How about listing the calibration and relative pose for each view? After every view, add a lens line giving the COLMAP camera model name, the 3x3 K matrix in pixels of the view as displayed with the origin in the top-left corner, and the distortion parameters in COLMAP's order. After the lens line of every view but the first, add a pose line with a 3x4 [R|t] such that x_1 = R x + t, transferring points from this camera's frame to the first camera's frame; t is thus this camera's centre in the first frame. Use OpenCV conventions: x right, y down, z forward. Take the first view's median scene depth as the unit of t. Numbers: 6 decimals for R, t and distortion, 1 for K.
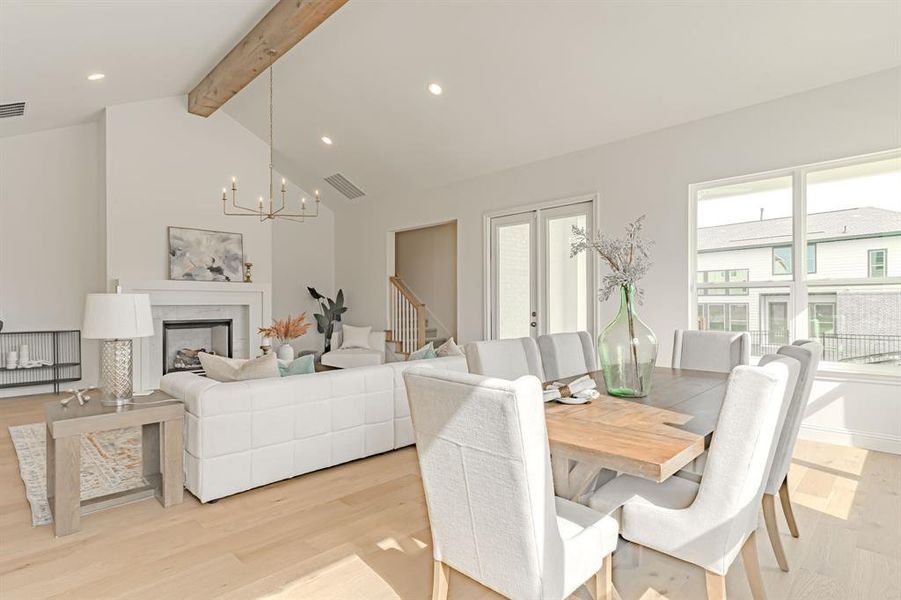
lens RADIAL K [[462.7, 0, 455.8], [0, 462.7, 302.9], [0, 0, 1]] dist [-0.002911, -0.001232]
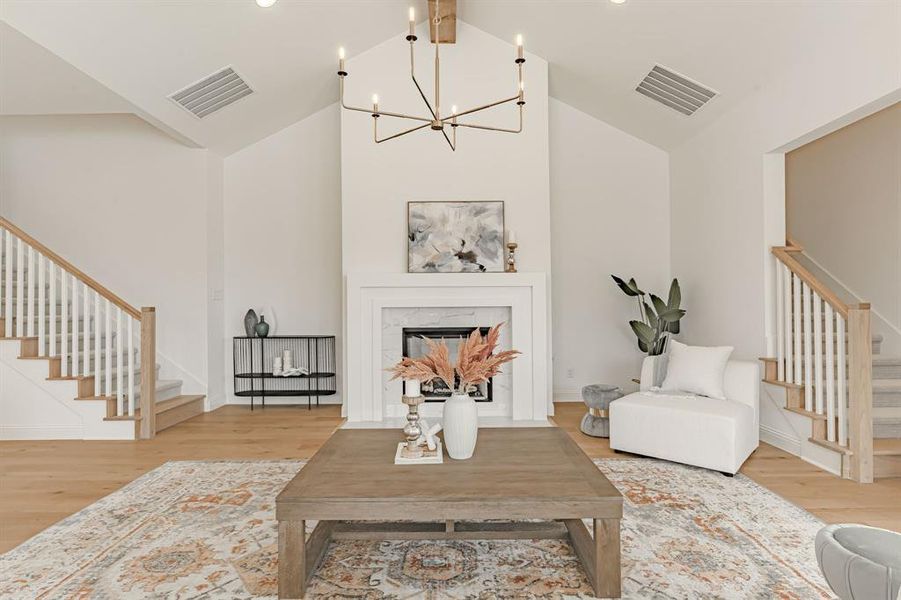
lens RADIAL K [[462.7, 0, 455.8], [0, 462.7, 302.9], [0, 0, 1]] dist [-0.002911, -0.001232]
pose [[0.690731, -0.006022, -0.723087, -0.026444], [0.006608, 0.999976, -0.002015, 0.000143], [0.723082, -0.003386, 0.690754, 0.499400]]
